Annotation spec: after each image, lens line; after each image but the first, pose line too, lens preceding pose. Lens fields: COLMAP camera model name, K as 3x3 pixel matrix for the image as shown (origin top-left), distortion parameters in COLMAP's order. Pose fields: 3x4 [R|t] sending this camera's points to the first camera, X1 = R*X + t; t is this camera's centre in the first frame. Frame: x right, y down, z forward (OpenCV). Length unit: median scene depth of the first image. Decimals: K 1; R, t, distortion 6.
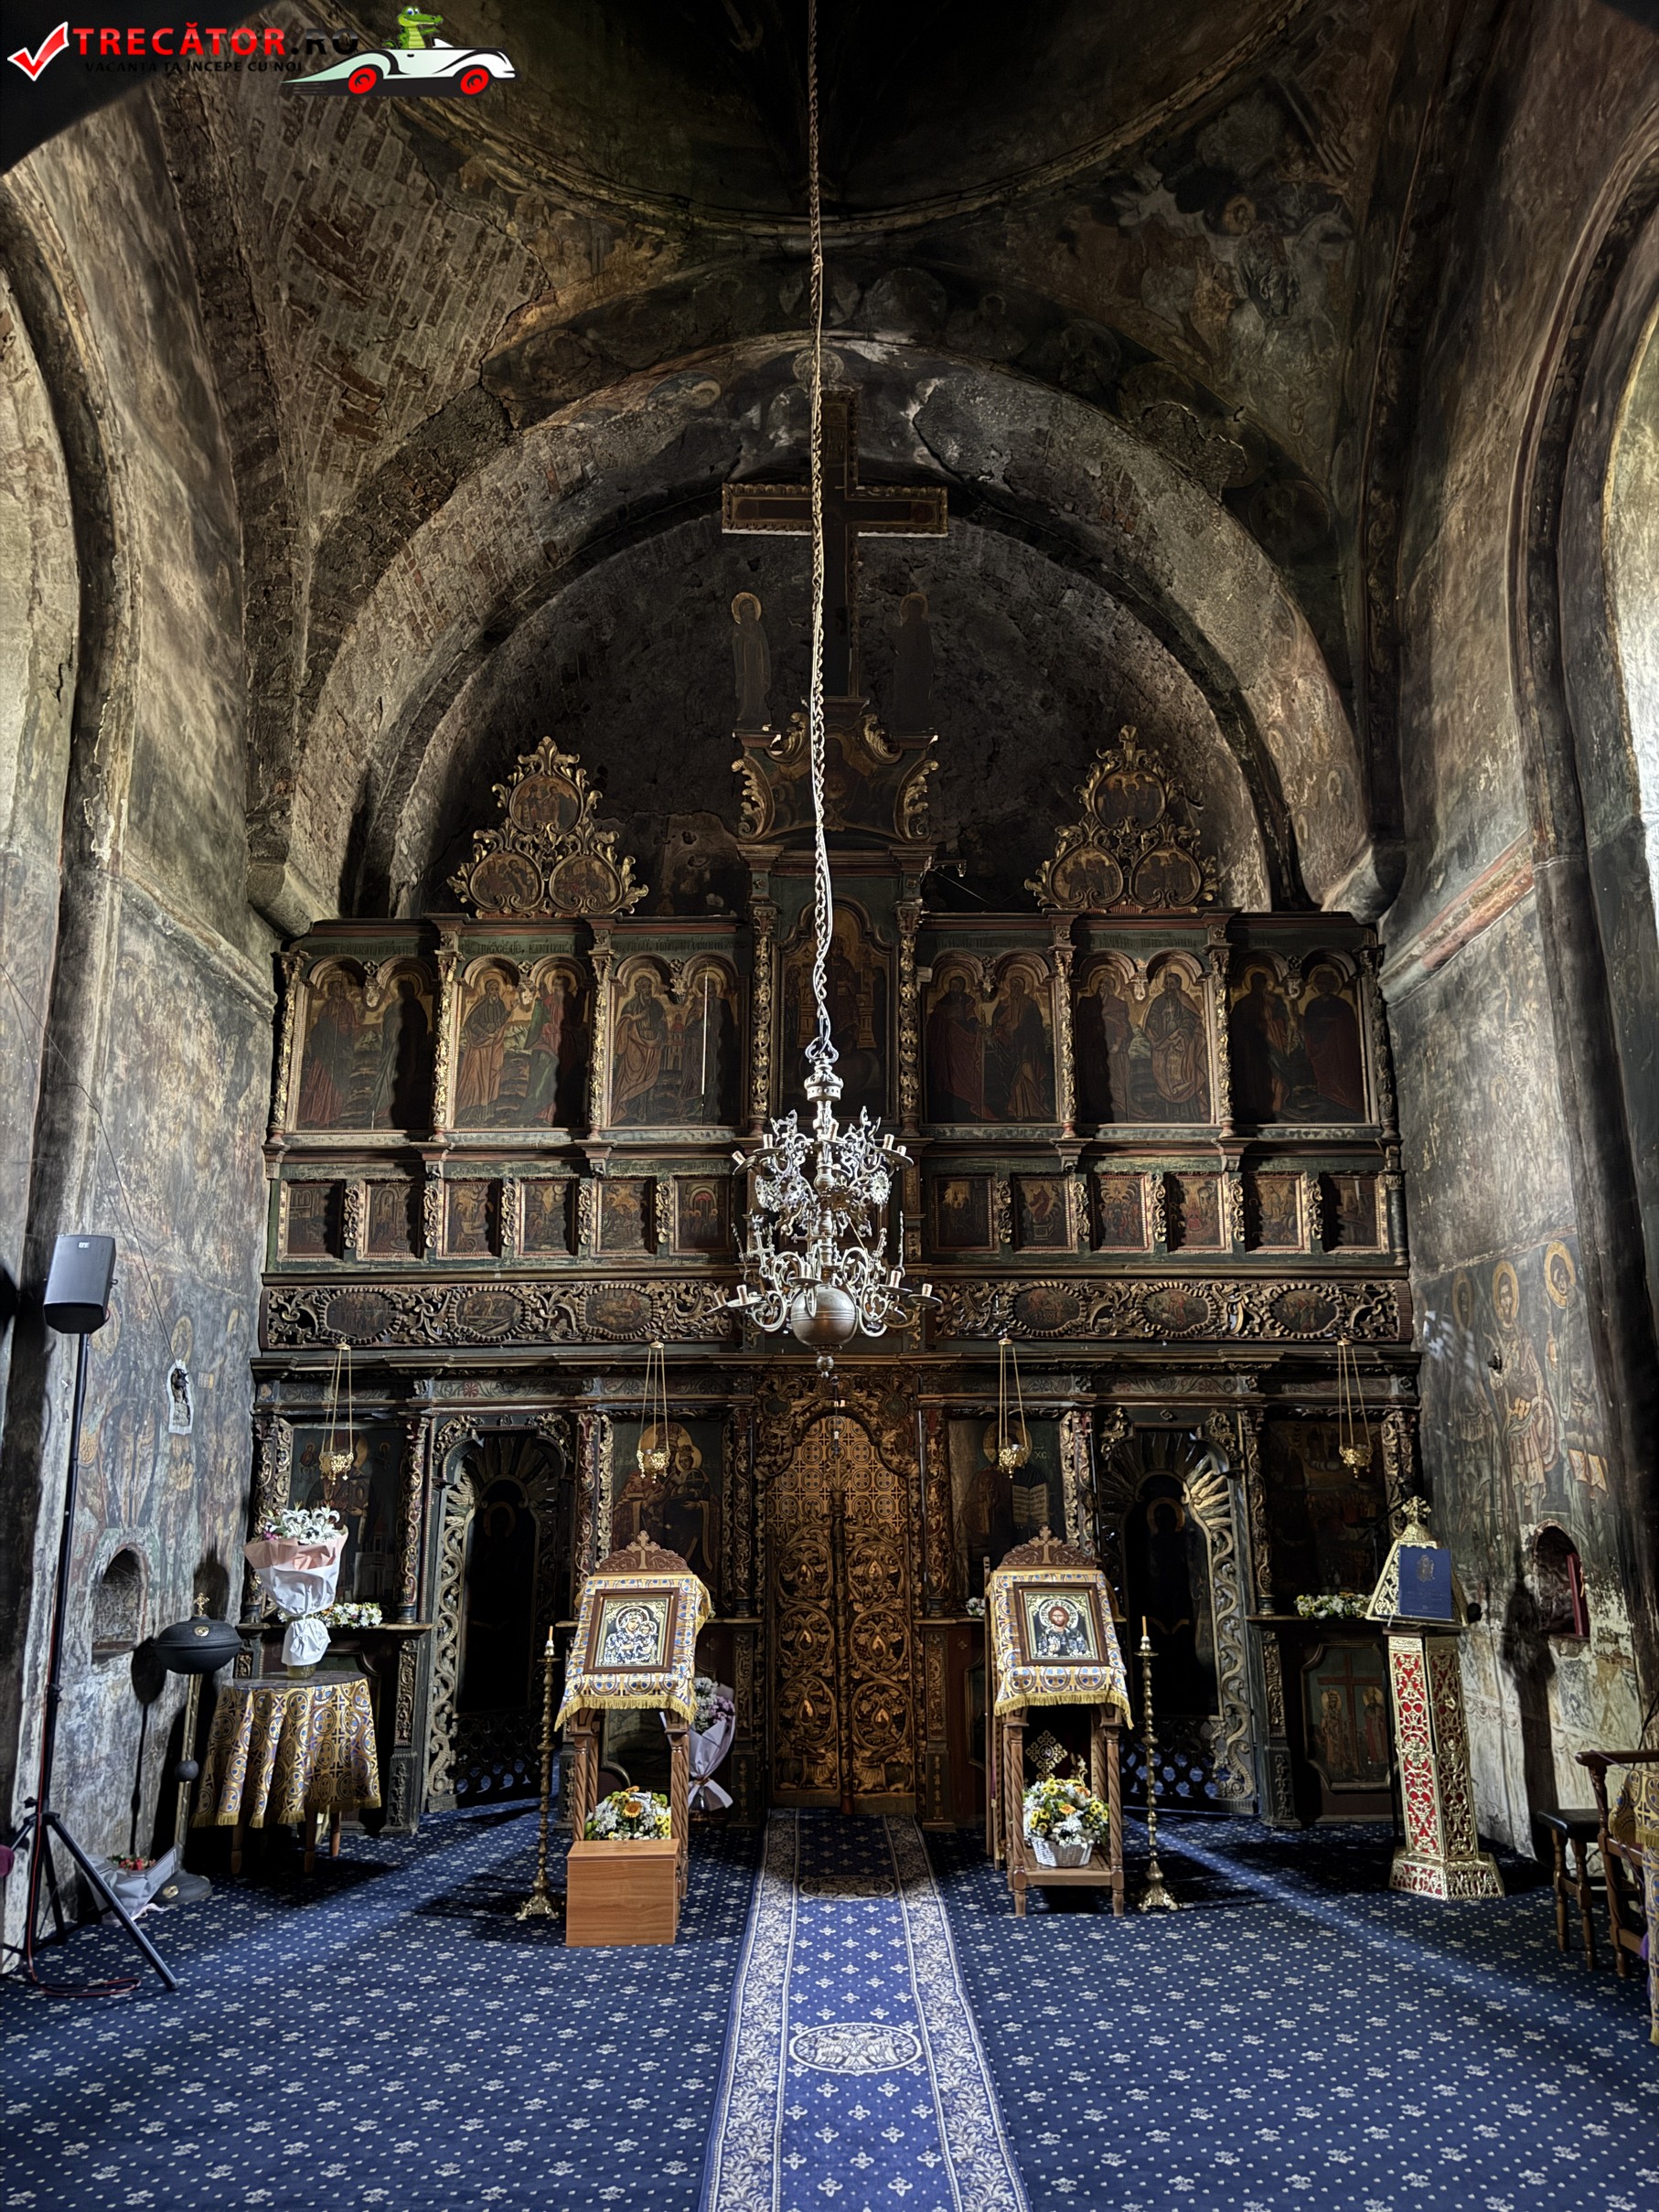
lens RADIAL K [[1569.7, 0, 829.5], [0, 1569.7, 1106.0], [0, 0, 1]] dist [0.088440, -0.151323]
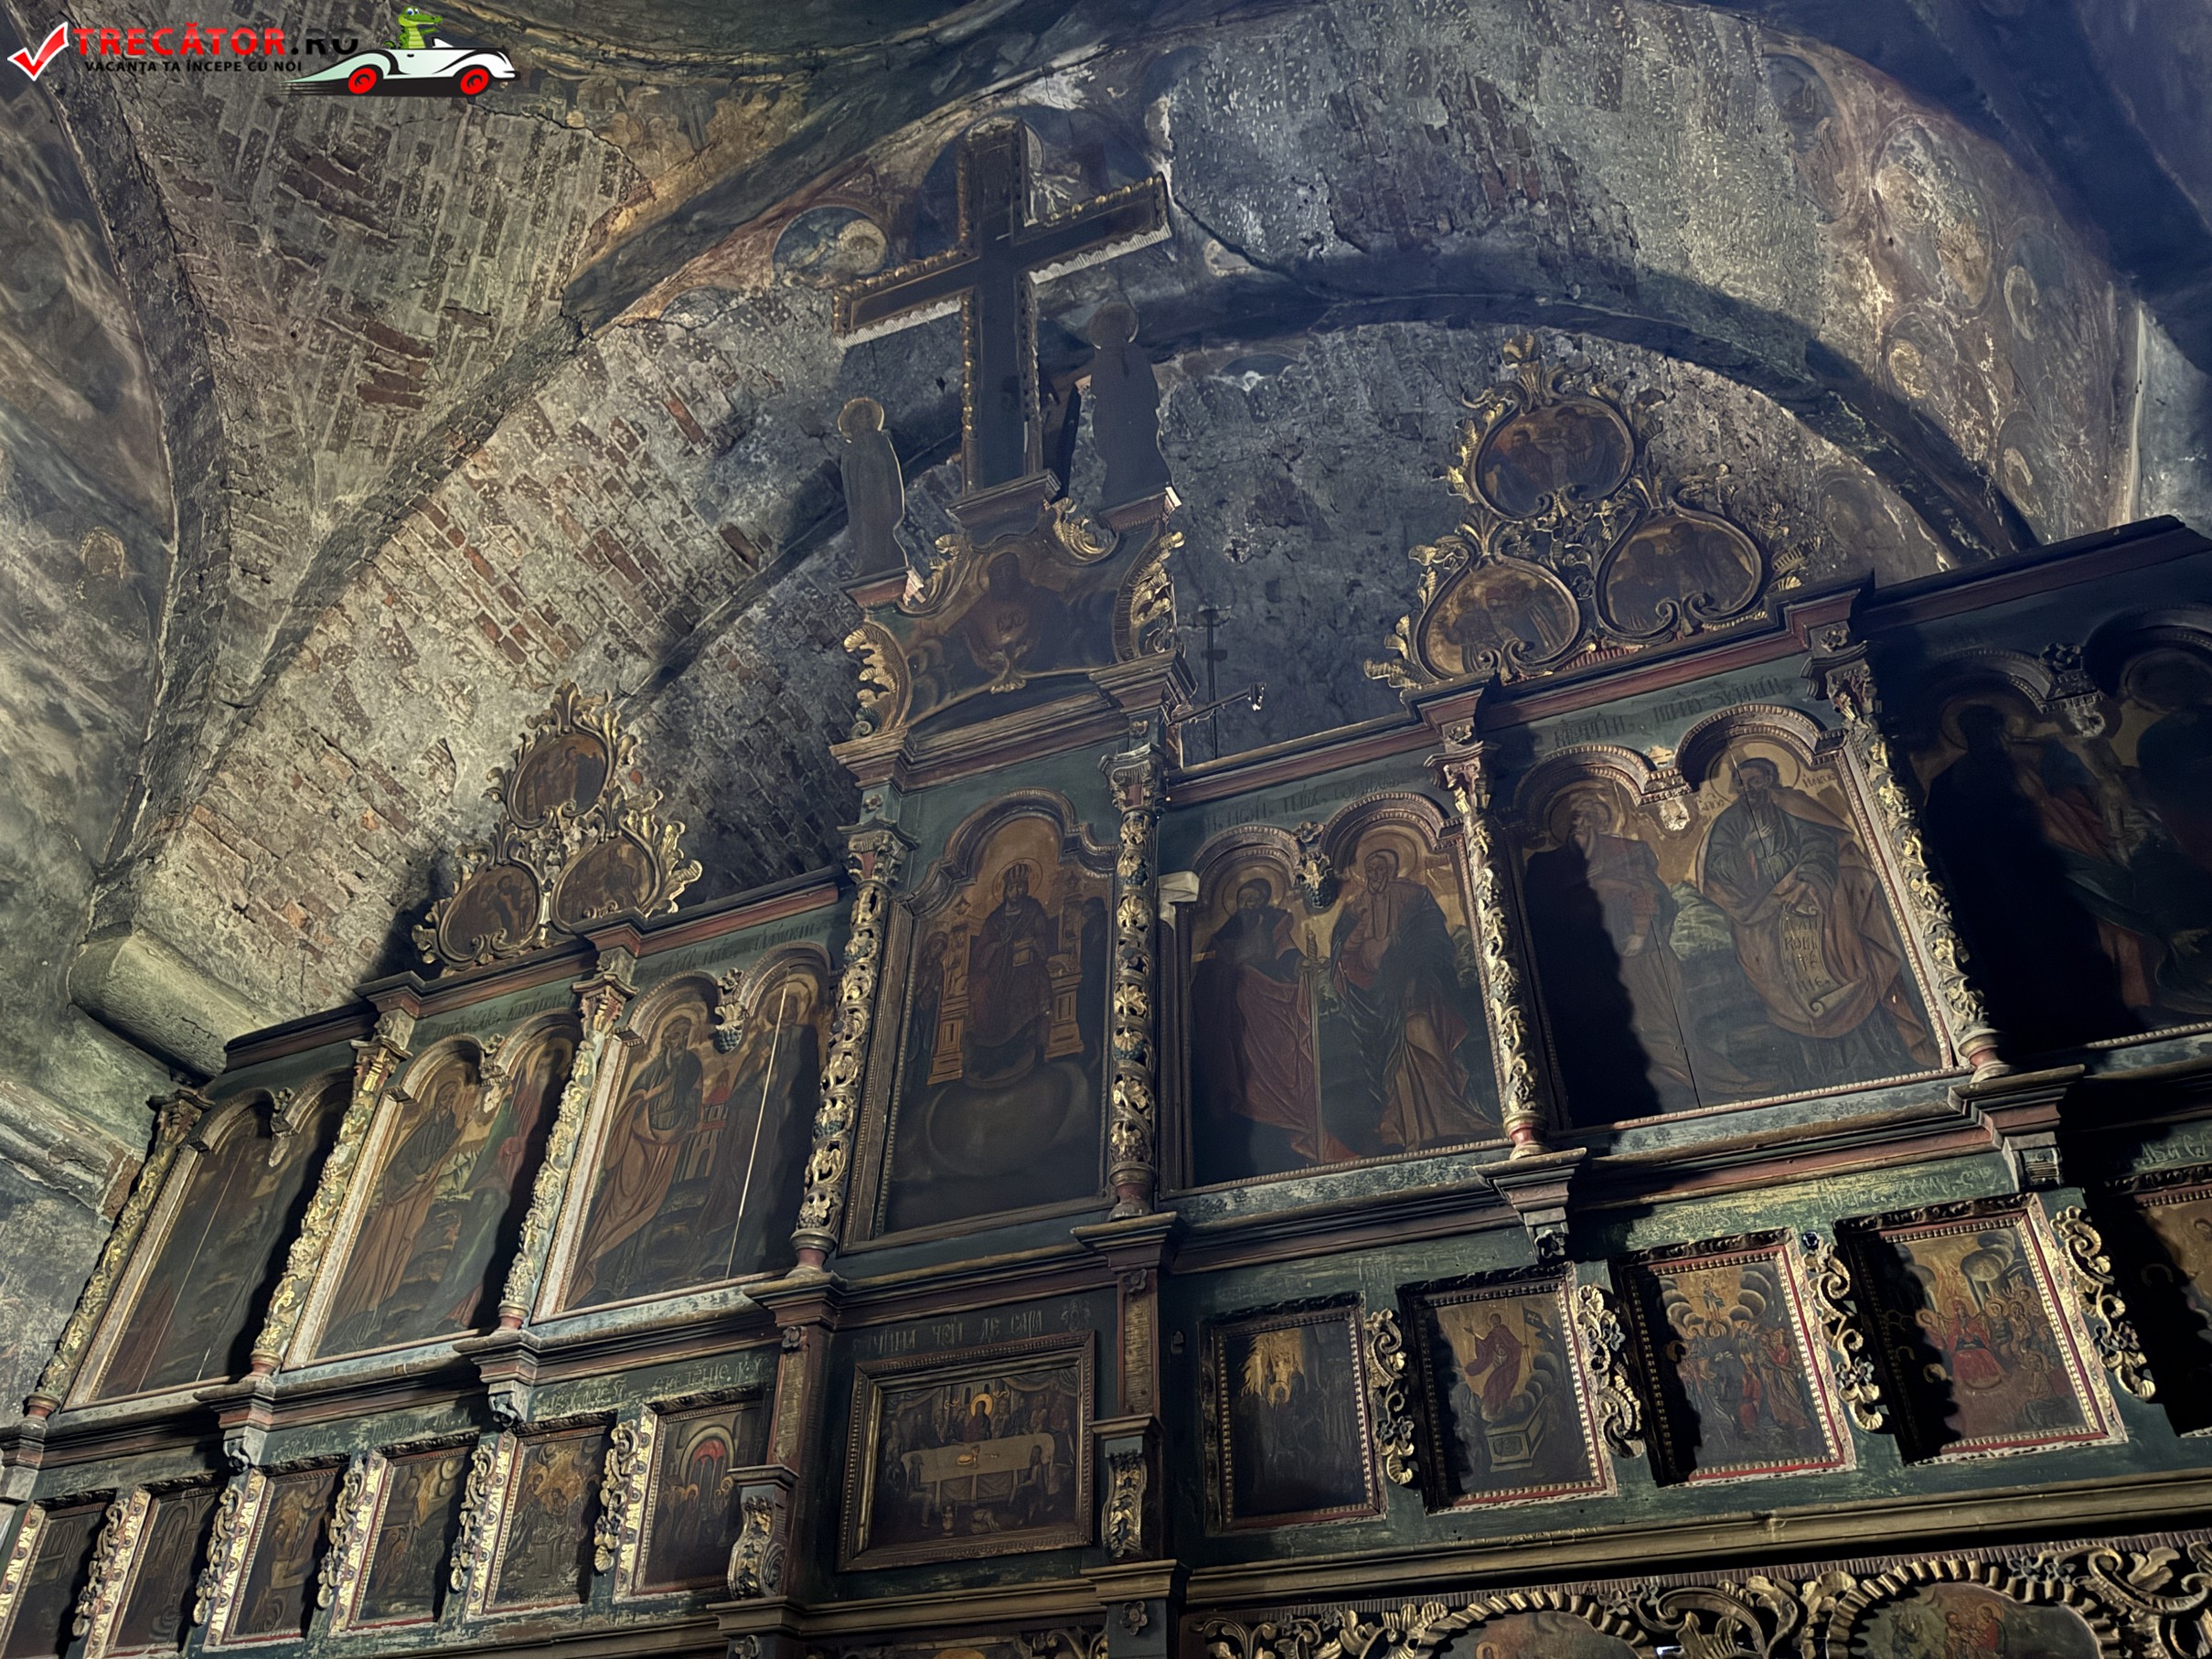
lens RADIAL K [[1569.7, 0, 1106.0], [0, 1569.7, 829.5], [0, 0, 1]] dist [0.088440, -0.151323]
pose [[0.919385, -0.235540, -0.315044, 0.190873], [0.072109, 0.888252, -0.453662, 0.109438], [0.386694, 0.394372, 0.833630, 0.600216]]
